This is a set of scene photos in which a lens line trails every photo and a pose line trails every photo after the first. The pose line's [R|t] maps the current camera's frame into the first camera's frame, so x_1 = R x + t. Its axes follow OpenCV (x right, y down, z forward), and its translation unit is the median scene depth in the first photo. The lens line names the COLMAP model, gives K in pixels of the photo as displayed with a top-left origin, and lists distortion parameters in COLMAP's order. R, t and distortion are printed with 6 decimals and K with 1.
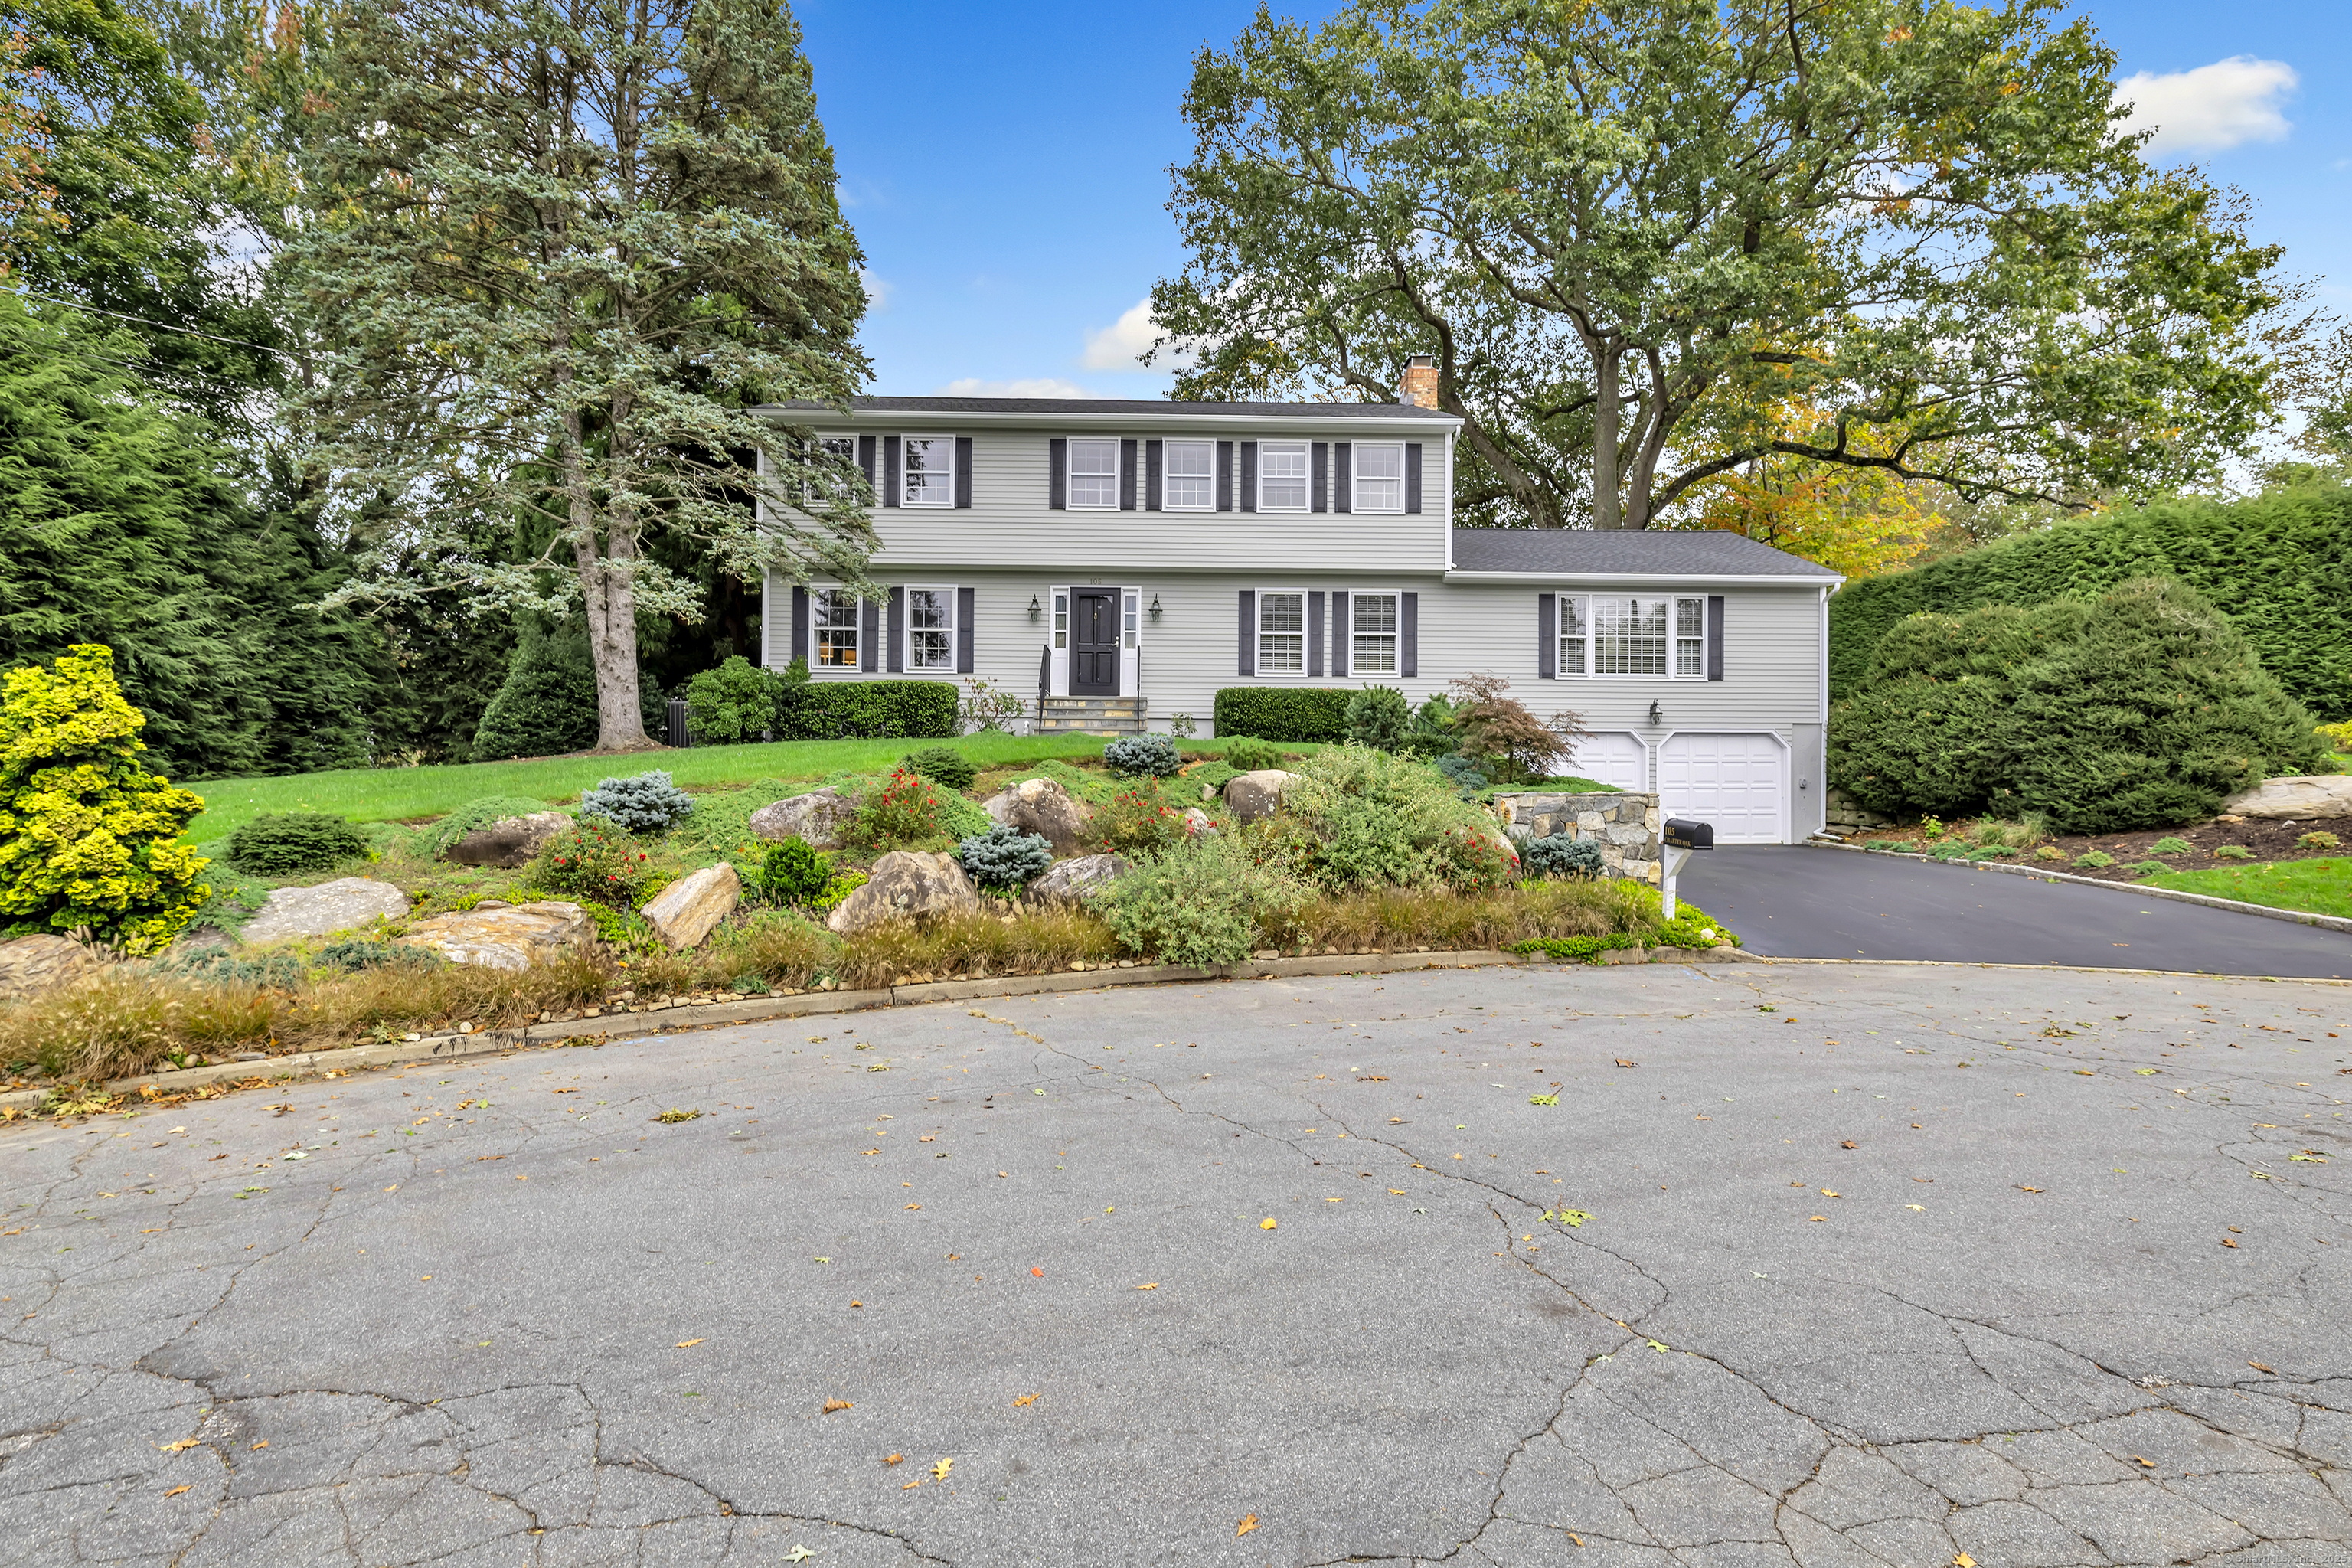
lens RADIAL K [[1210.0, 0, 1176.0], [0, 1210.0, 784.0], [0, 0, 1]] dist [0.000221, 0.000069]
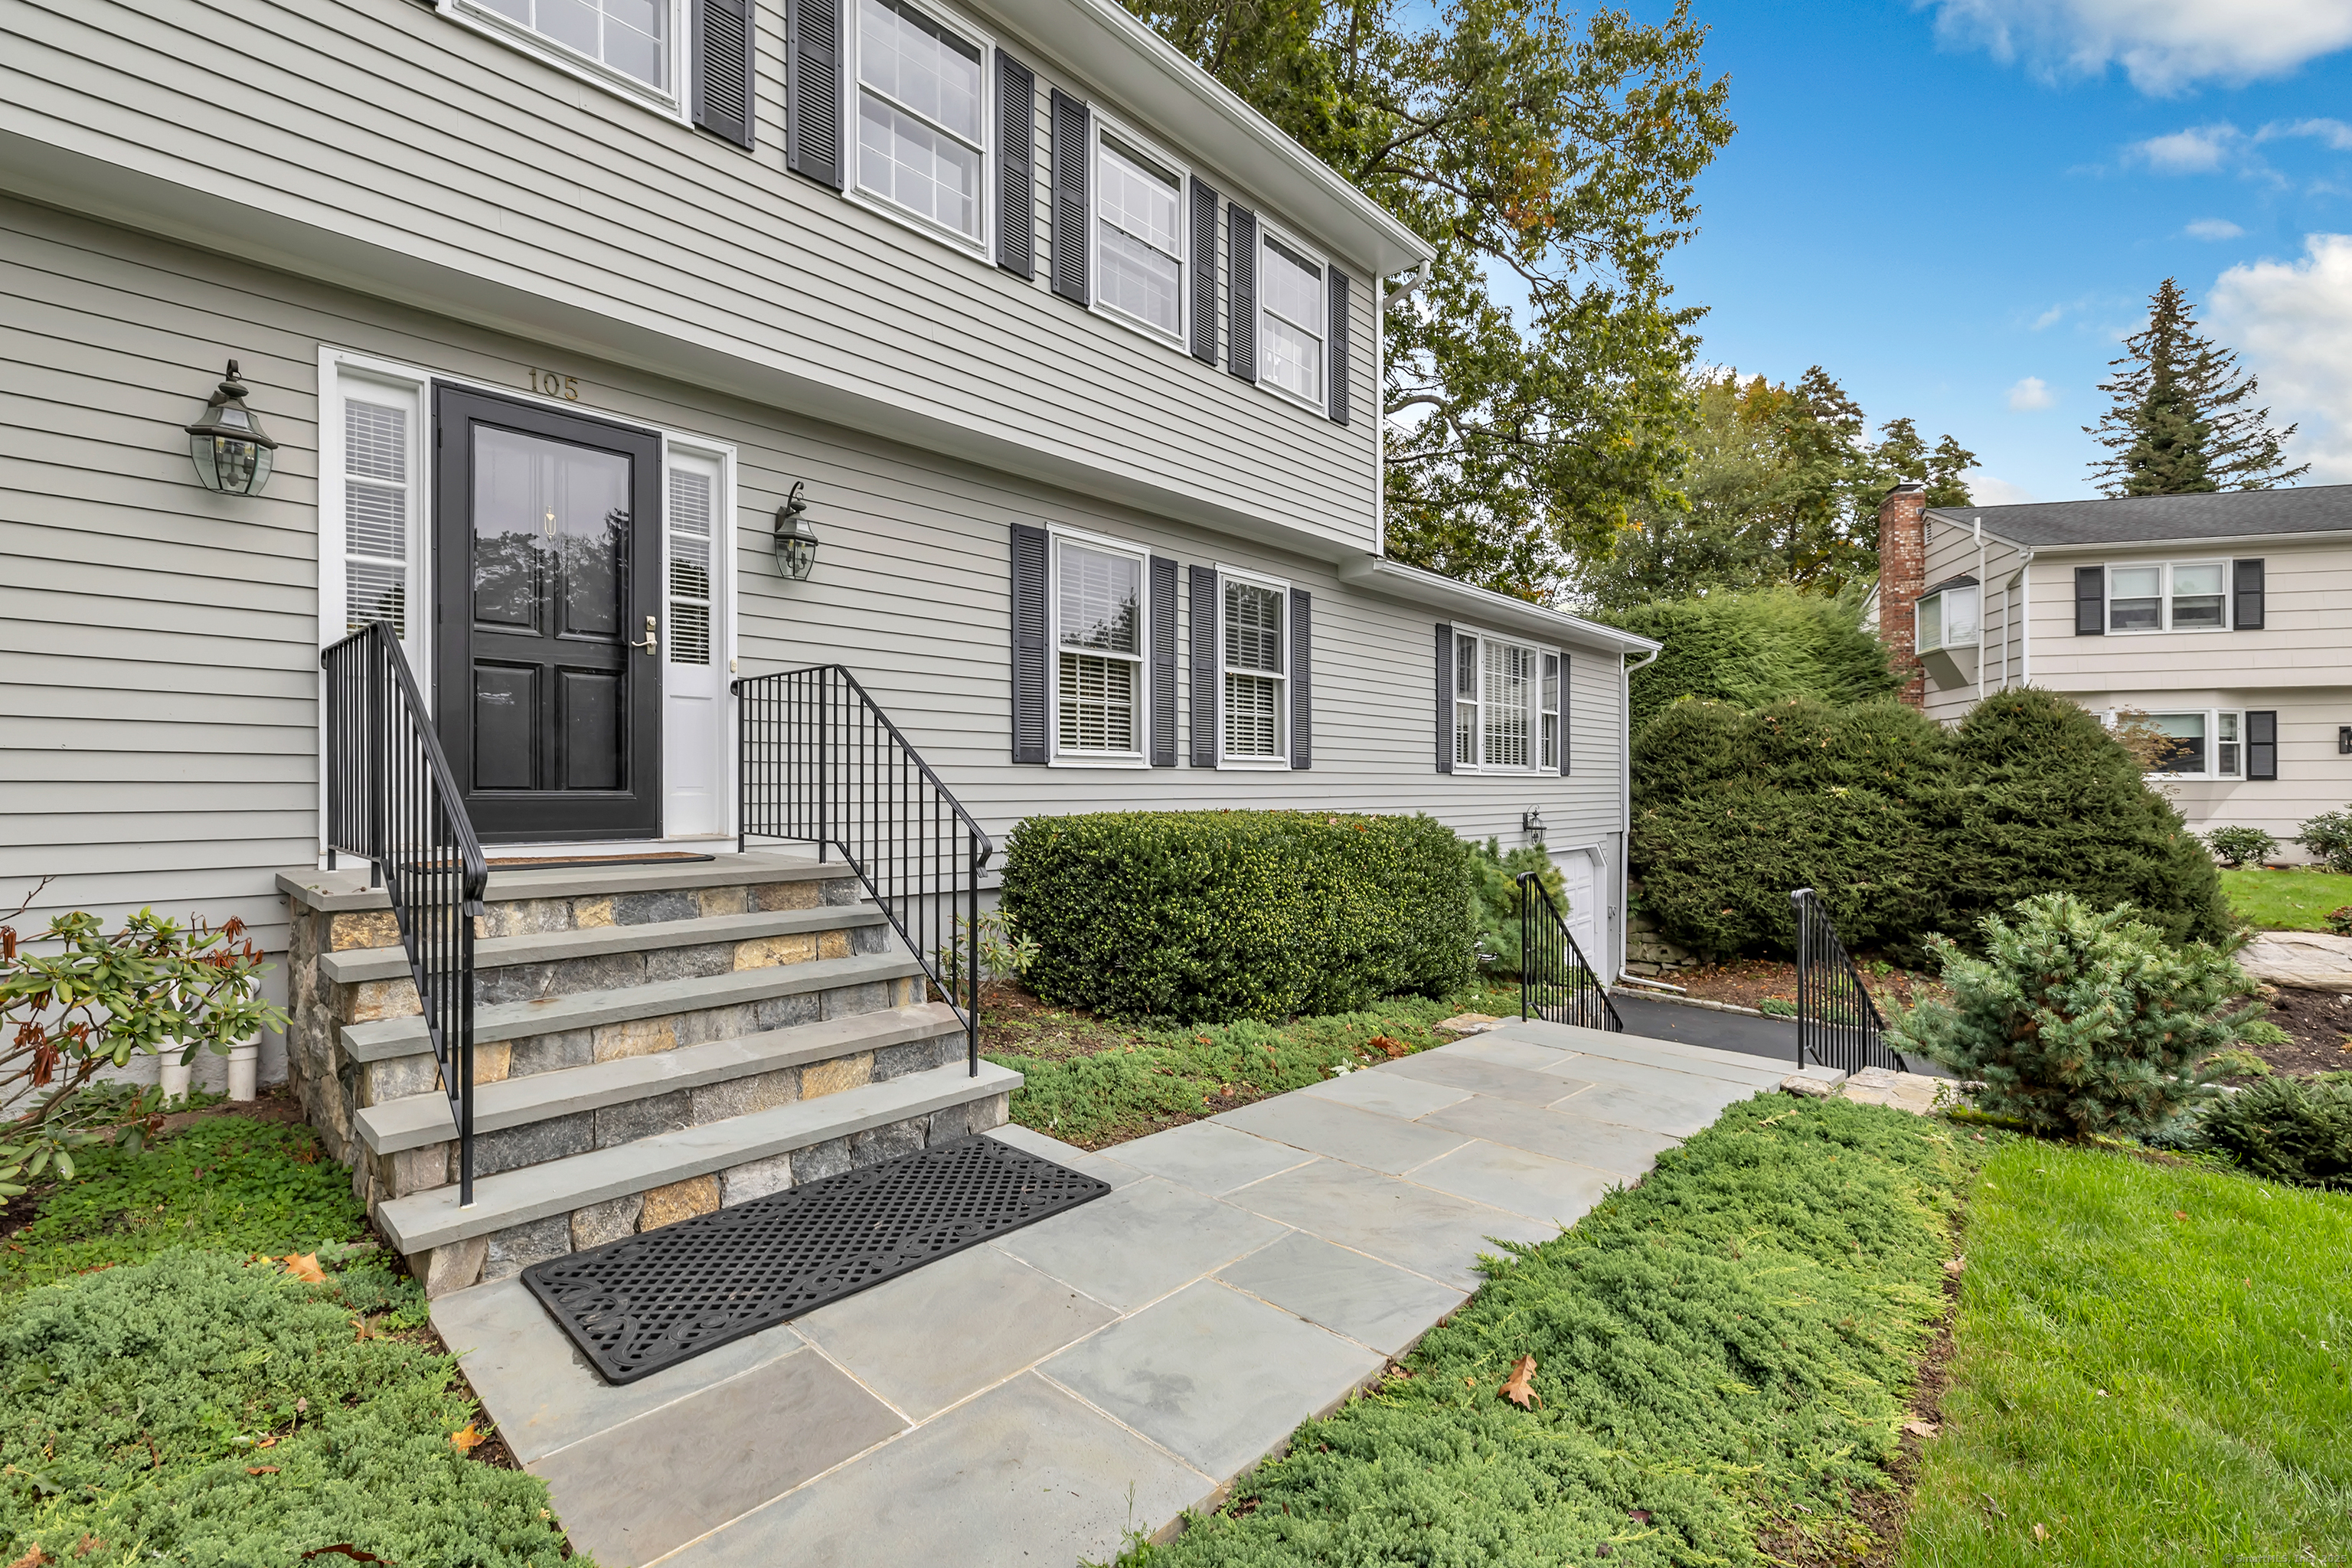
lens RADIAL K [[1023.7, 0, 1176.0], [0, 1023.7, 784.0], [0, 0, 1]] dist [-0.001420, -0.000206]
pose [[0.685030, -0.007487, 0.728476, -0.132035], [-0.002530, 0.999917, 0.012656, -0.088058], [-0.728510, -0.010513, 0.684954, 0.763399]]
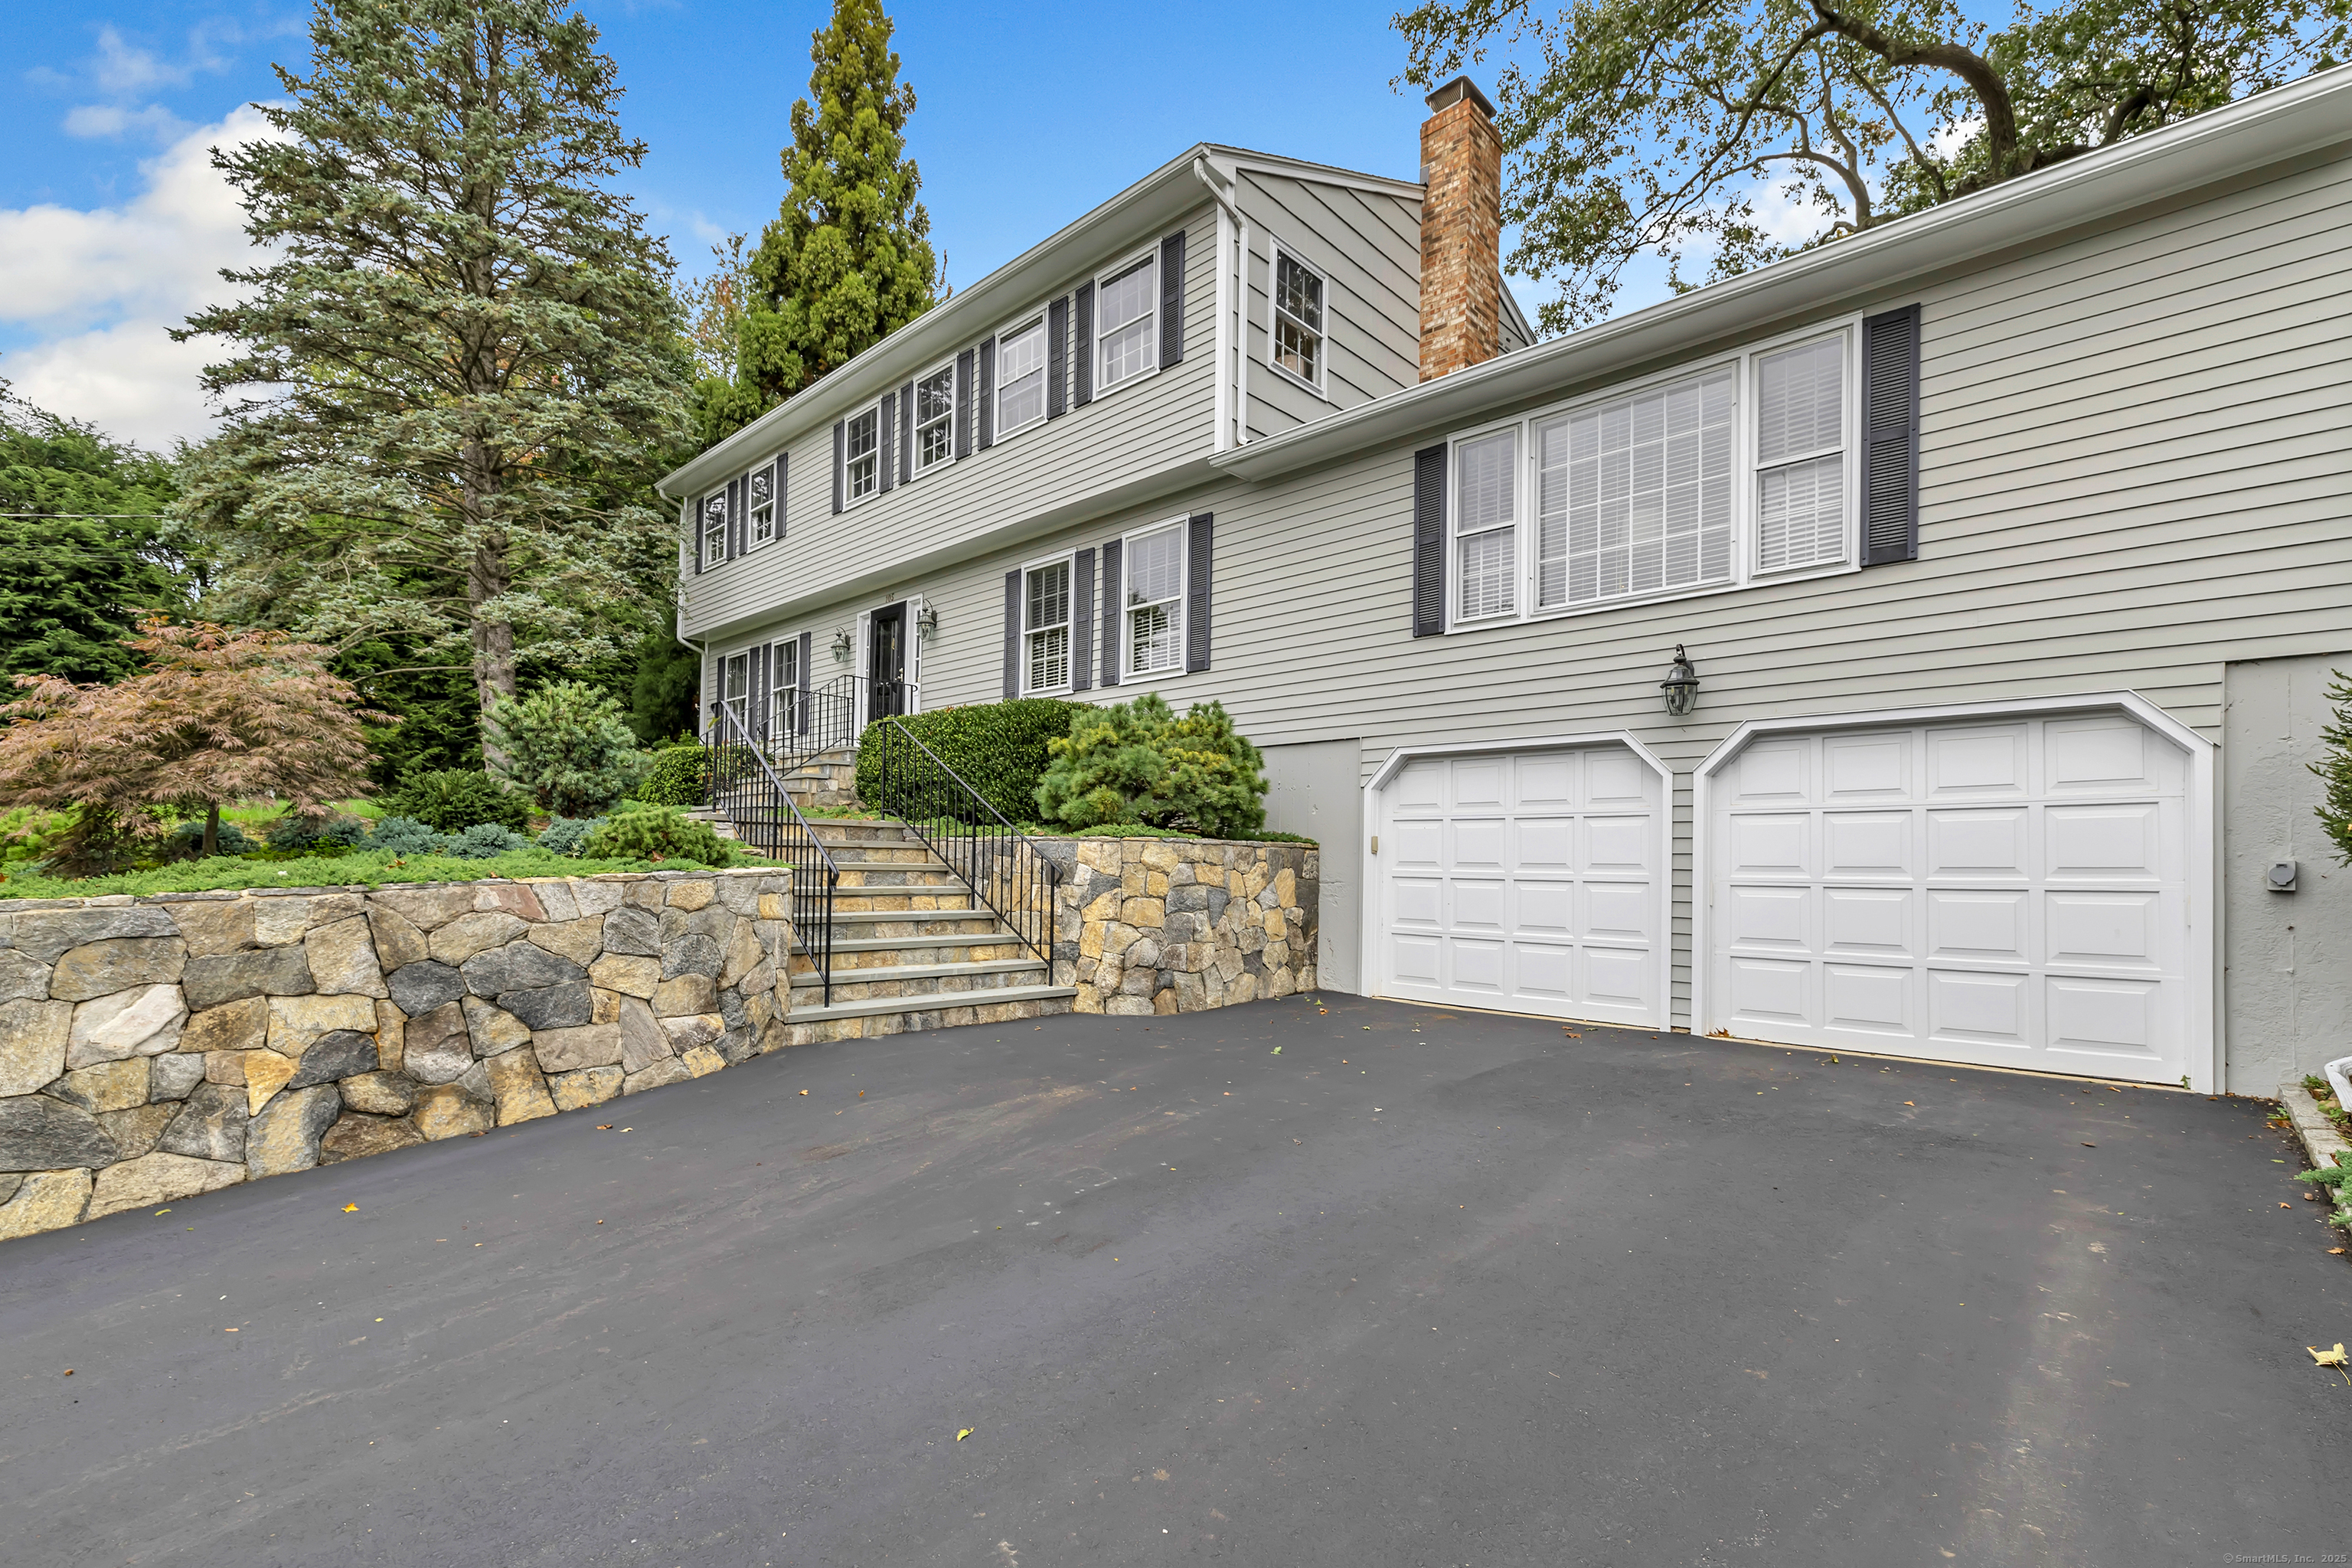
lens RADIAL K [[1023.7, 0, 1176.0], [0, 1023.7, 784.0], [0, 0, 1]] dist [-0.001420, -0.000206]
pose [[0.721704, -0.045814, -0.690684, 0.492209], [0.006812, 0.998229, -0.059095, -0.013907], [0.692168, 0.037944, 0.720738, 0.674260]]
